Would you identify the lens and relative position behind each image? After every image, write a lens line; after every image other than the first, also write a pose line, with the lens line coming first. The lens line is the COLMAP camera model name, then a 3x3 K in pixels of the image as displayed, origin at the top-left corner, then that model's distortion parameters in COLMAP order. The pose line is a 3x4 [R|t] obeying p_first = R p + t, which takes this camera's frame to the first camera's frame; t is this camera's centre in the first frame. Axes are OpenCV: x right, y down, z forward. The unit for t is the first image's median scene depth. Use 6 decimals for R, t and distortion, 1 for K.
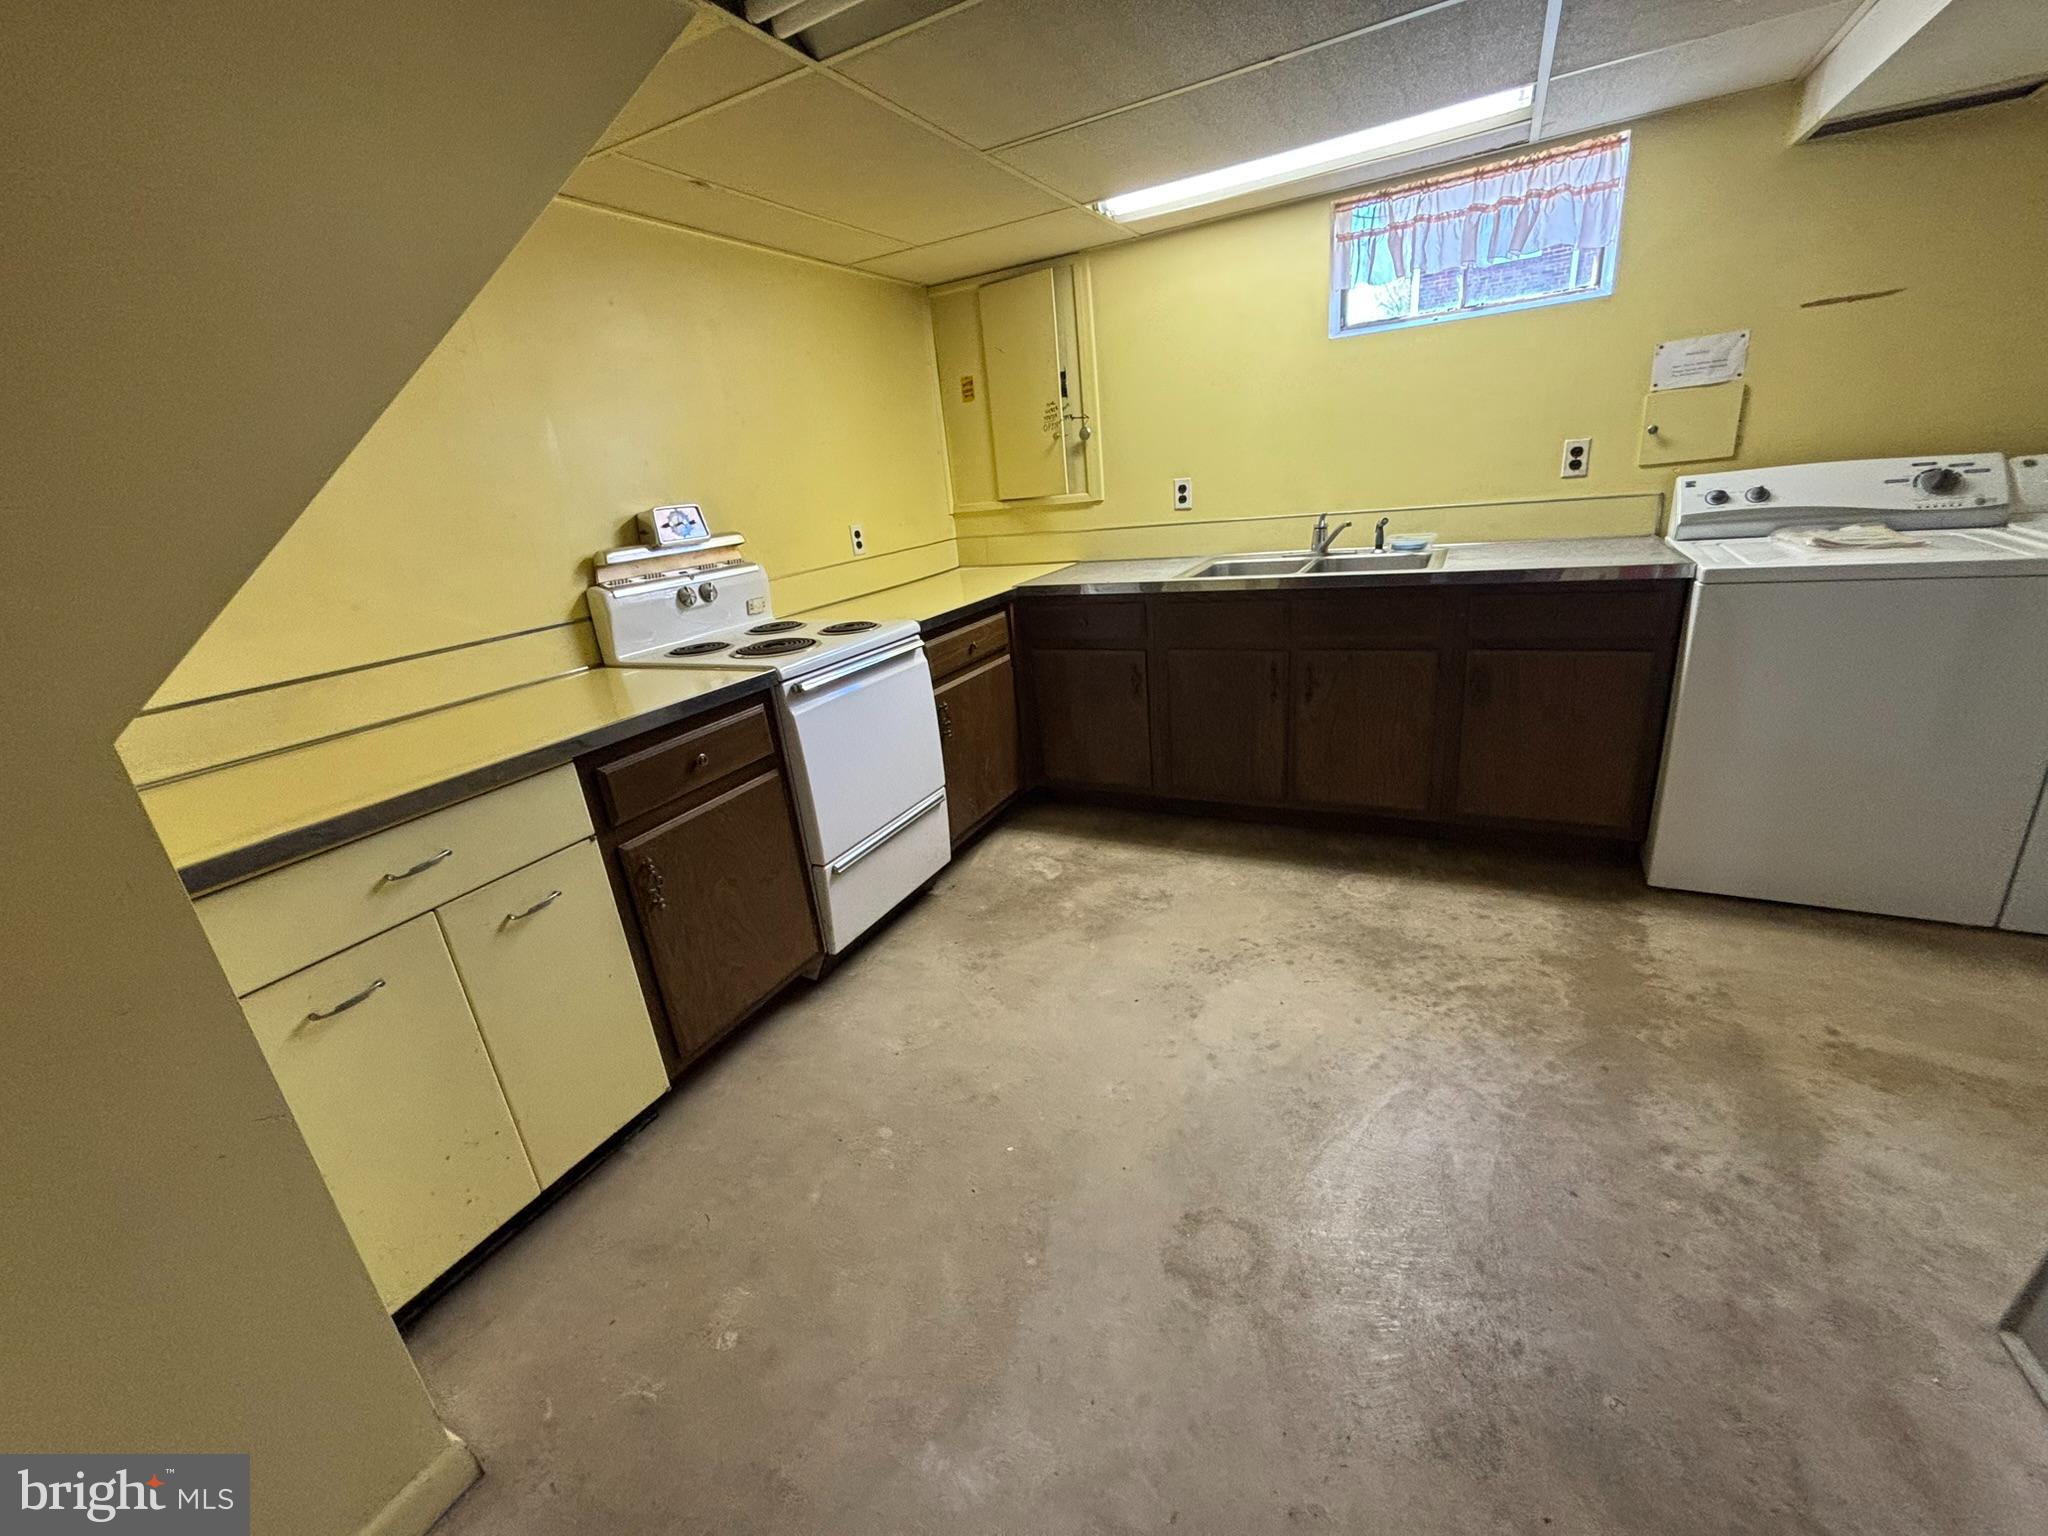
lens RADIAL K [[820.7, 0, 1018.3], [0, 820.7, 766.6], [0, 0, 1]] dist [-0.005492, 0.000290]
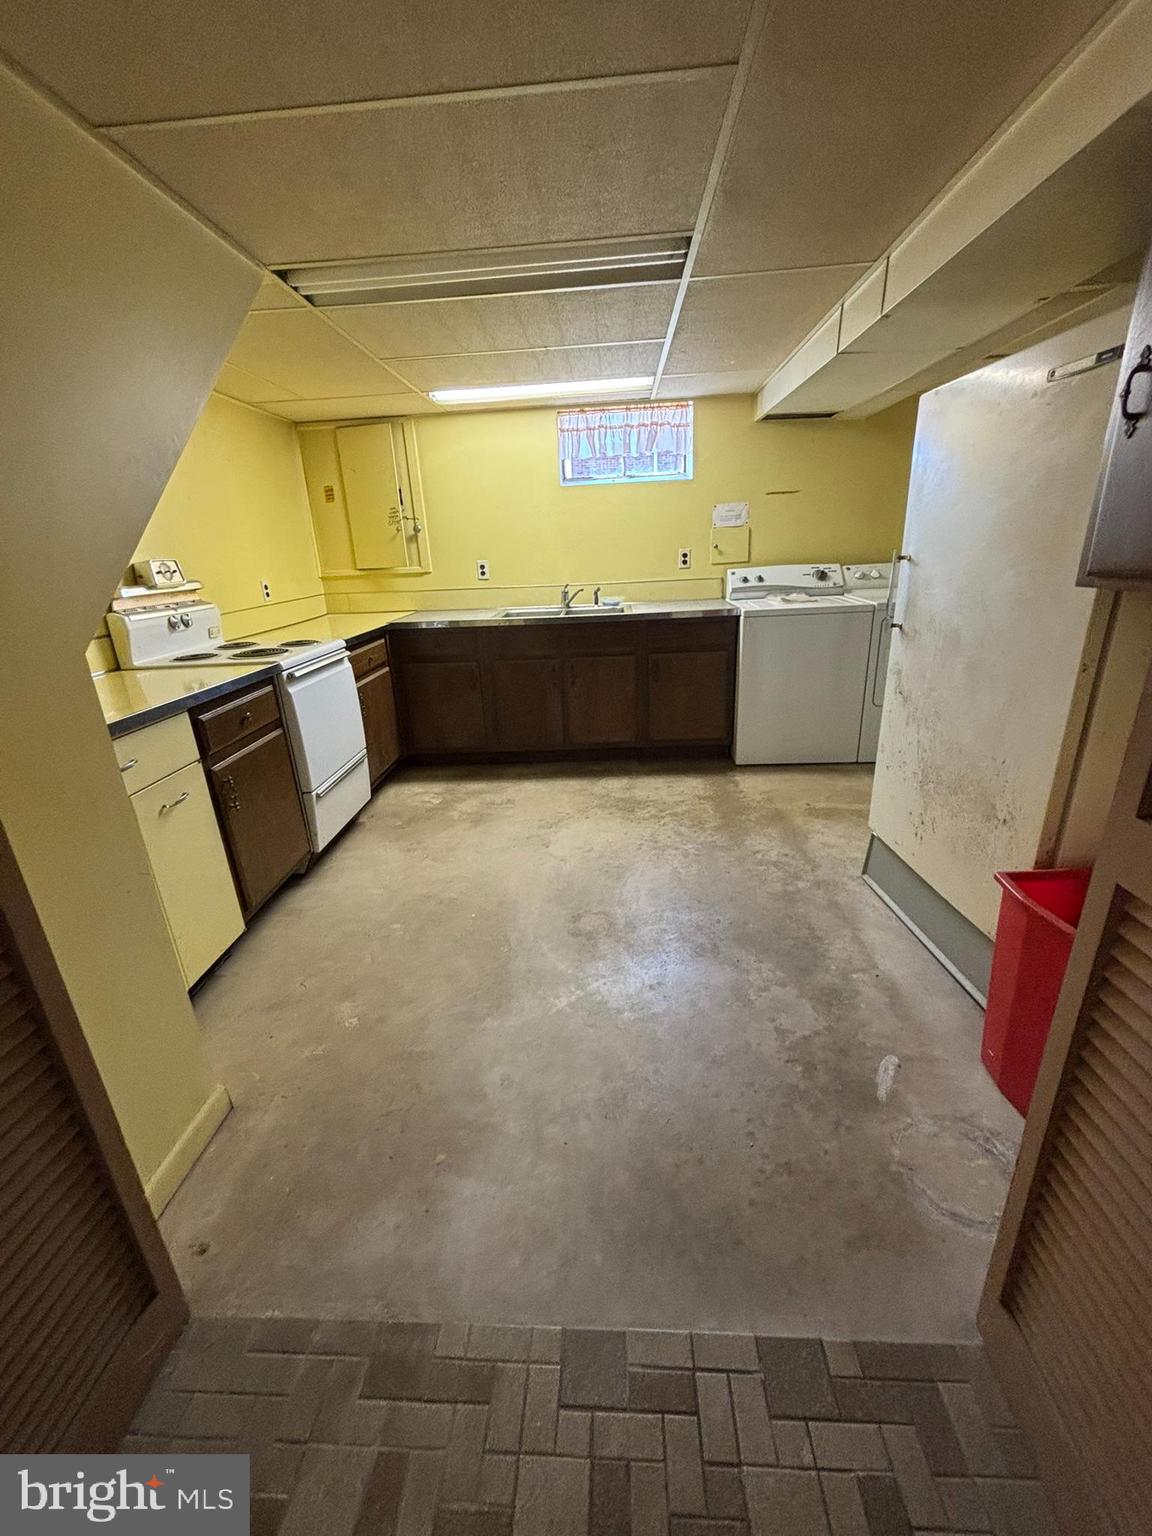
lens RADIAL K [[615.5, 0, 576.7], [0, 615.5, 768.2], [0, 0, 1]] dist [-0.005492, 0.000290]
pose [[0.906457, -0.088887, 0.412838, -0.240140], [0.100130, 0.994958, -0.005630, 0.122955], [-0.410257, 0.046441, 0.910787, -0.251910]]
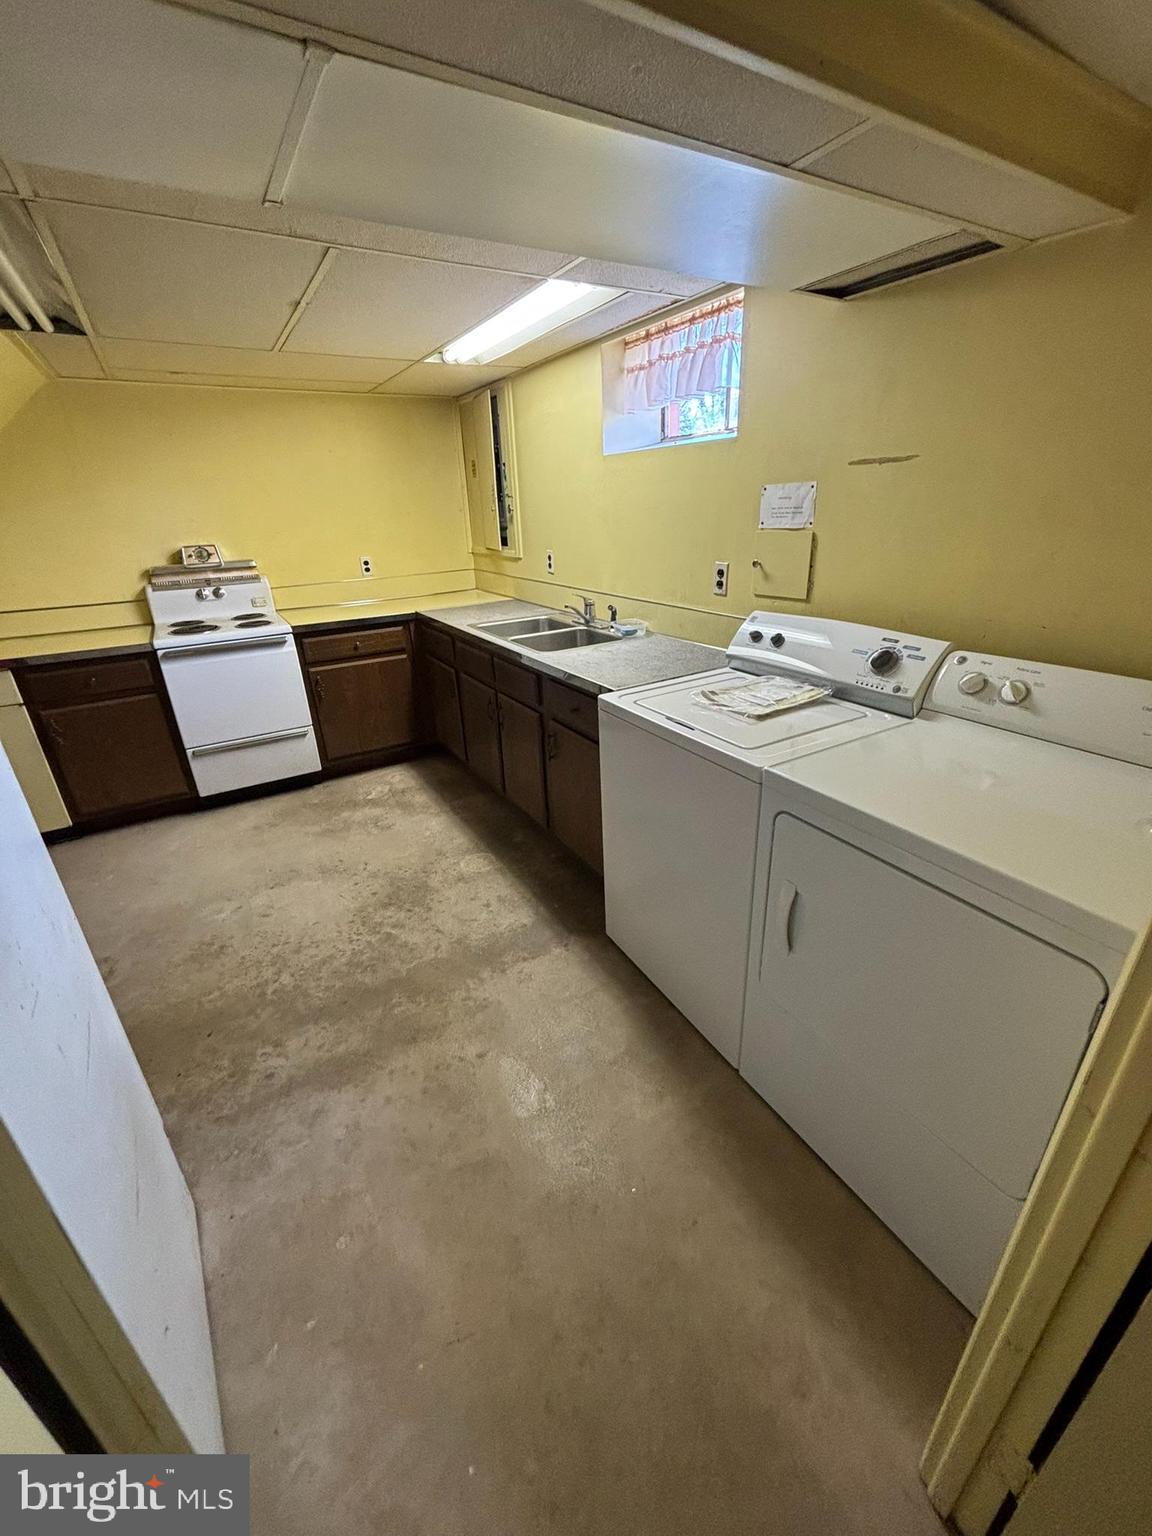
lens RADIAL K [[615.5, 0, 570.2], [0, 615.5, 765.8], [0, 0, 1]] dist [-0.005492, 0.000290]
pose [[0.855117, 0.266713, -0.444566, 1.075139], [-0.220548, 0.963199, 0.153640, -0.236365], [0.469183, -0.033332, 0.882472, 0.145960]]
